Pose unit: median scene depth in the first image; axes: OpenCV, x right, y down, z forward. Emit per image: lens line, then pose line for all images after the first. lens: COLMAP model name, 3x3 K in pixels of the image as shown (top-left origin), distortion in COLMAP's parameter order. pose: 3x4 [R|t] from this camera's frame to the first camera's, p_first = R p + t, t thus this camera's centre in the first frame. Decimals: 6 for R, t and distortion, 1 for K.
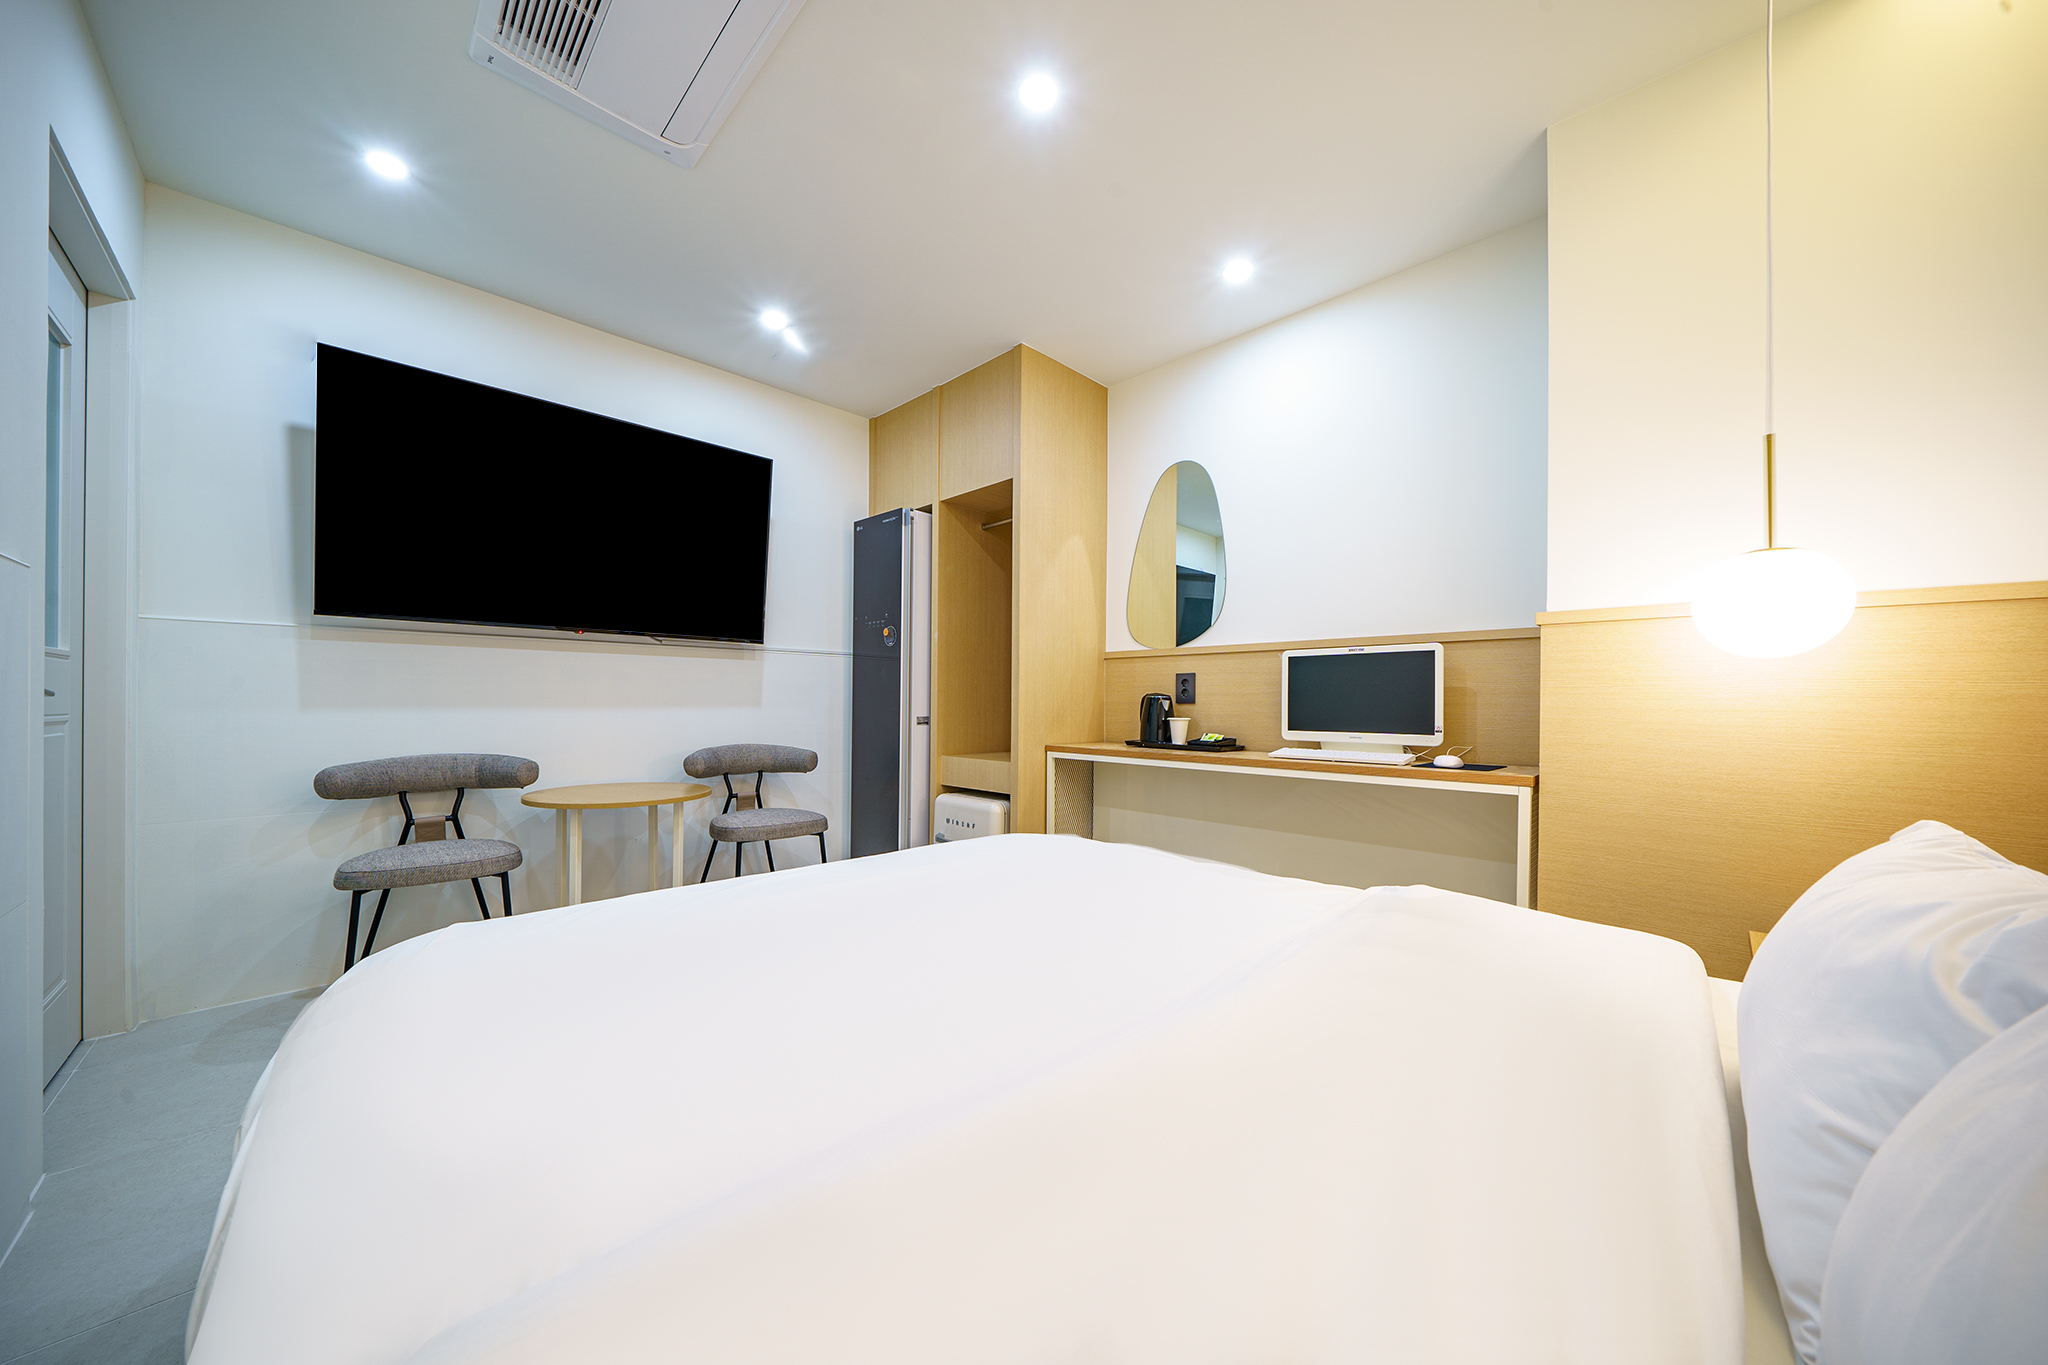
lens RADIAL K [[700.7, 0, 1023.9], [0, 700.7, 696.1], [0, 0, 1]] dist [-0.001255, -0.000278]
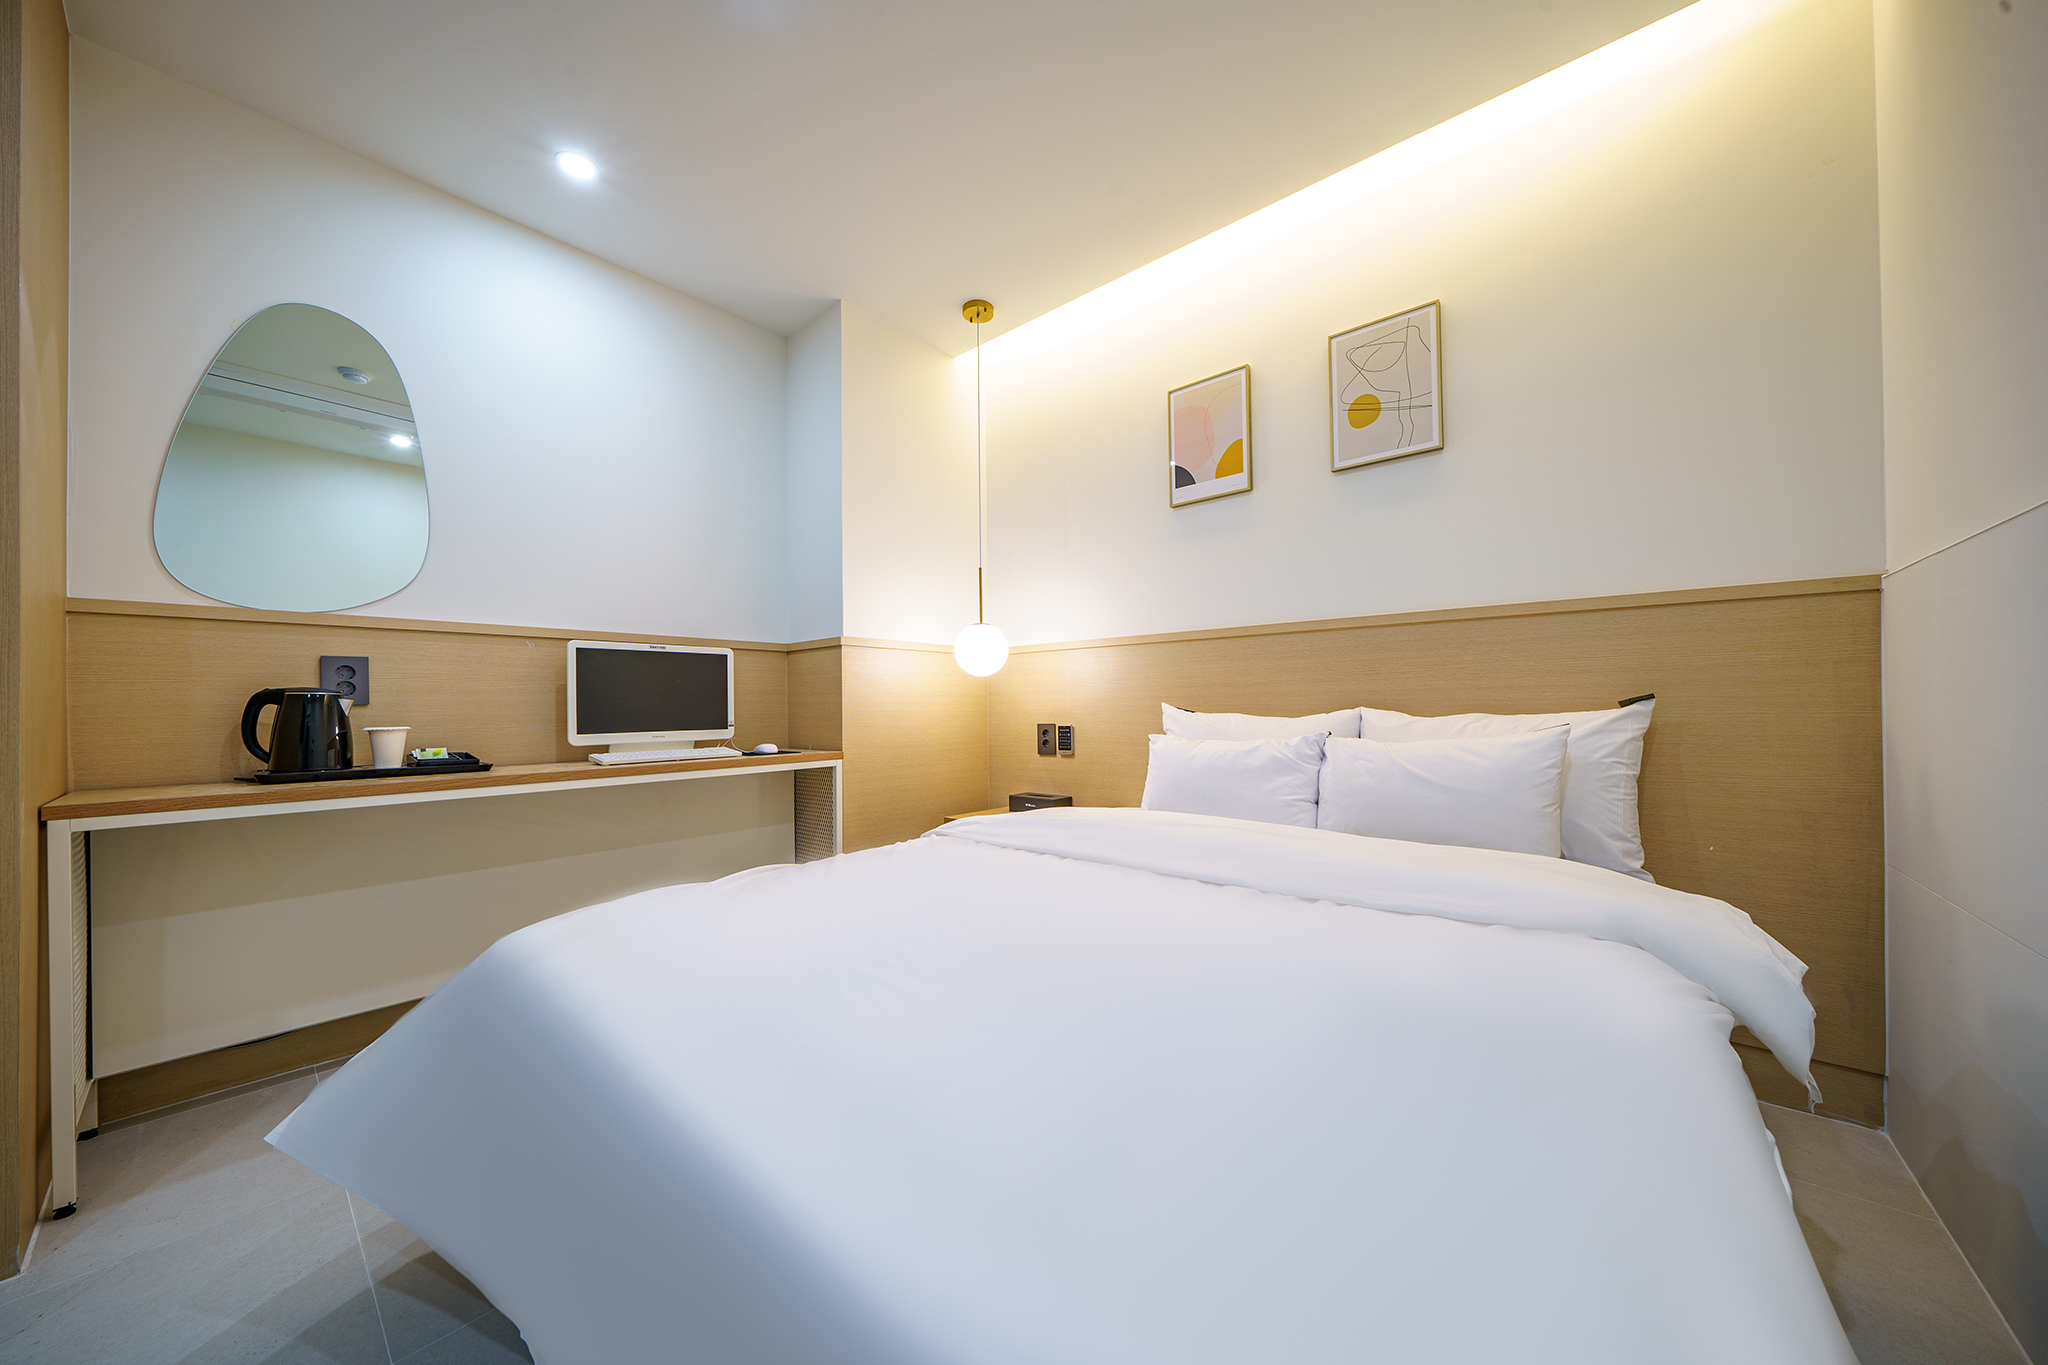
lens RADIAL K [[700.7, 0, 1023.9], [0, 700.7, 696.1], [0, 0, 1]] dist [-0.001255, -0.000278]
pose [[-0.080062, 0.010213, 0.996738, -0.531159], [0.004293, 0.999942, -0.009901, 0.013882], [-0.996781, 0.003486, -0.080101, 0.549545]]
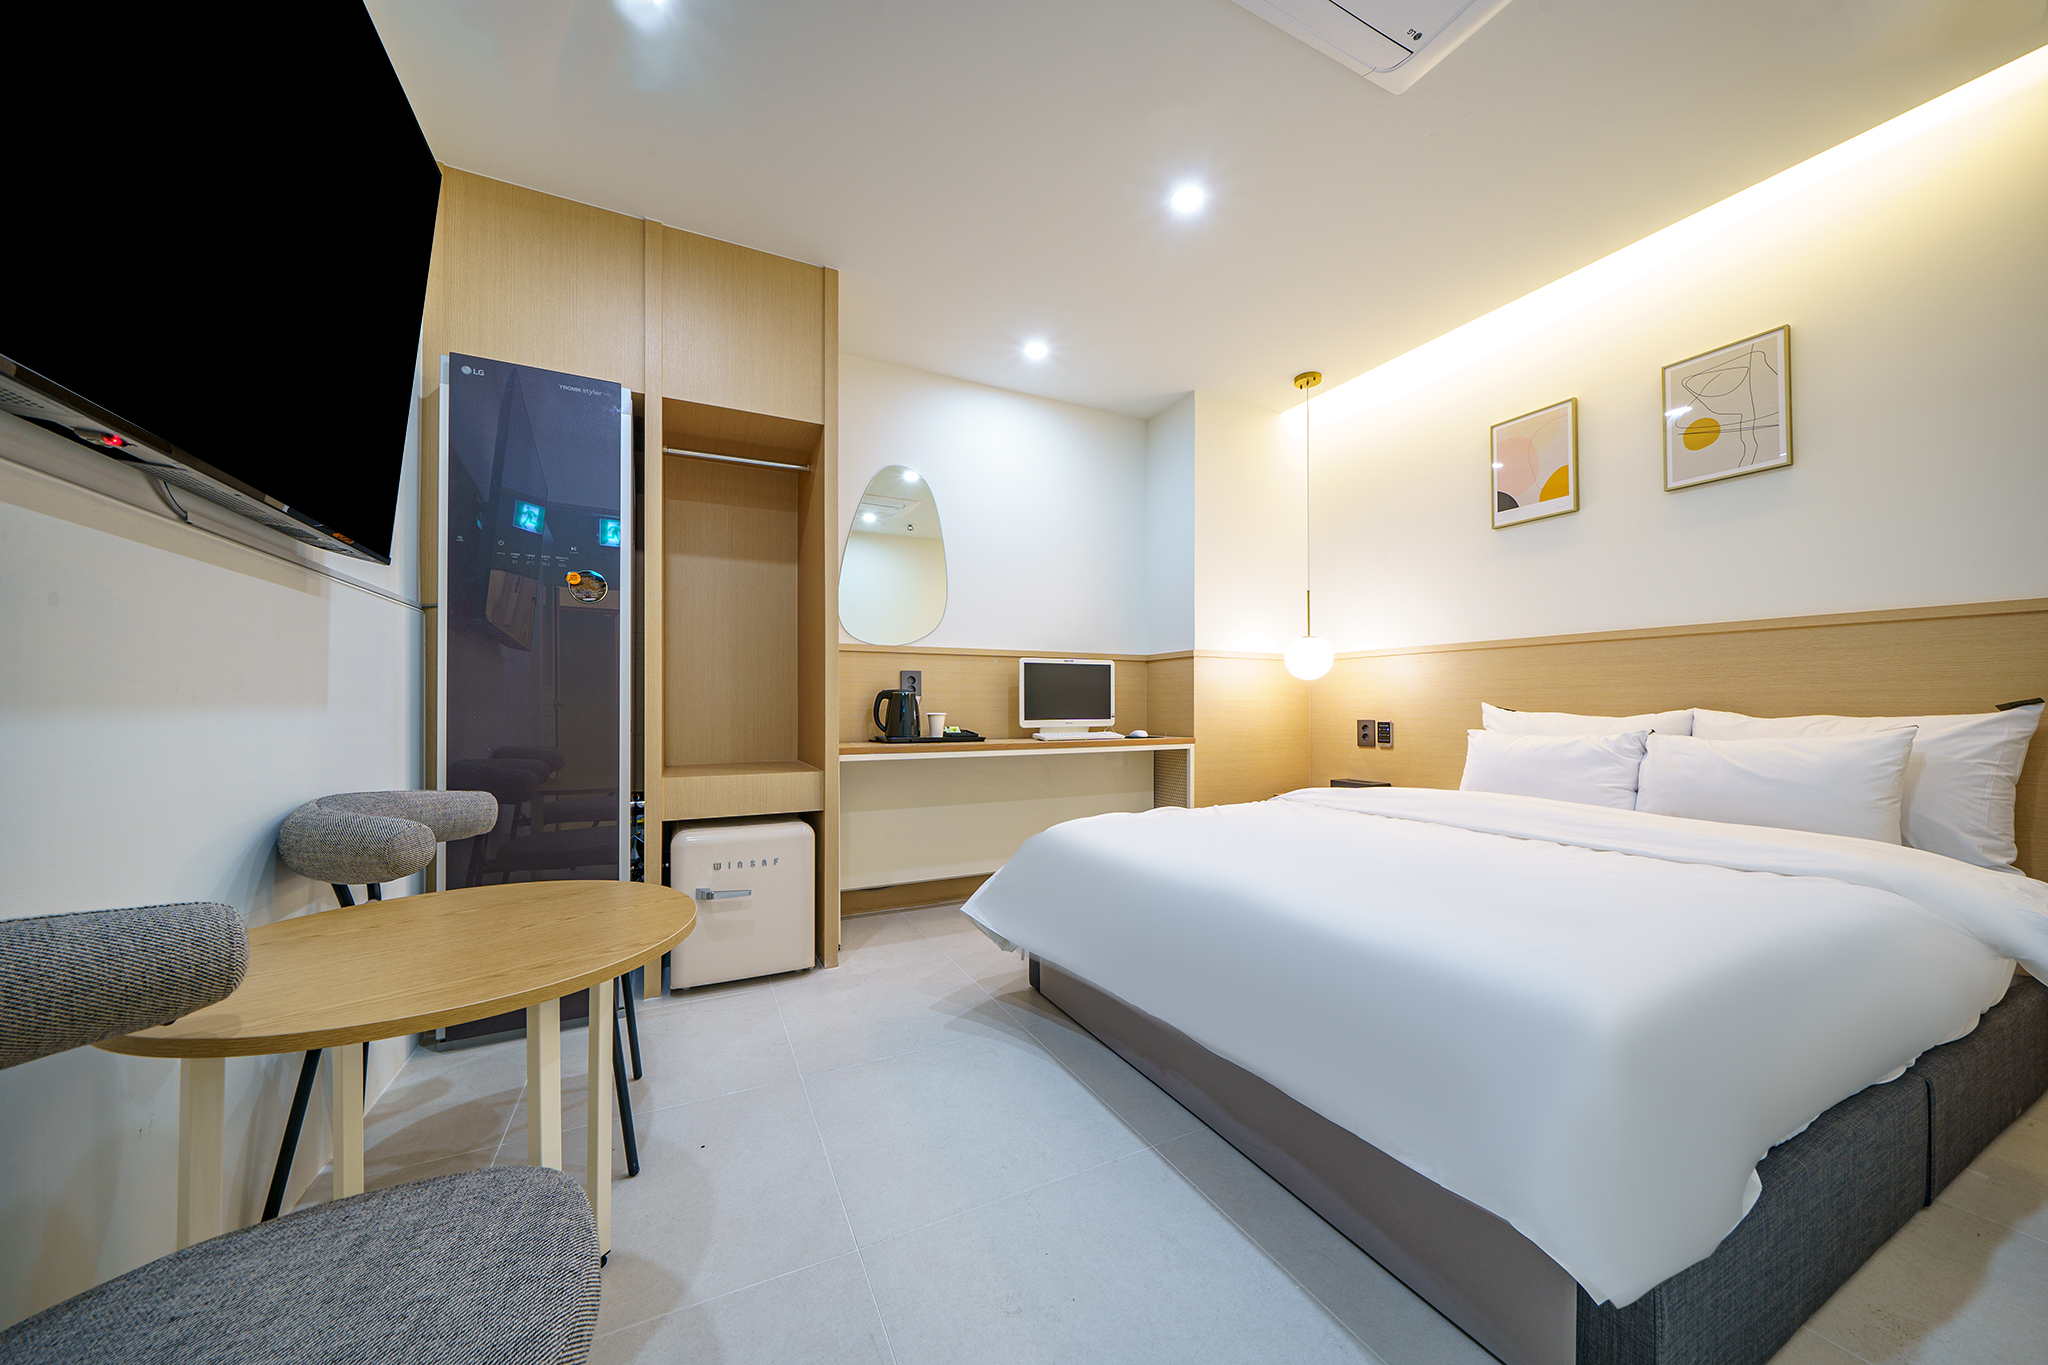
lens RADIAL K [[700.7, 0, 1023.9], [0, 700.7, 696.1], [0, 0, 1]] dist [-0.001255, -0.000278]
pose [[0.315445, 0.006816, 0.948919, -0.869290], [-0.003834, 0.999975, -0.005908, 0.013448], [-0.948936, -0.001775, 0.315463, 0.621359]]
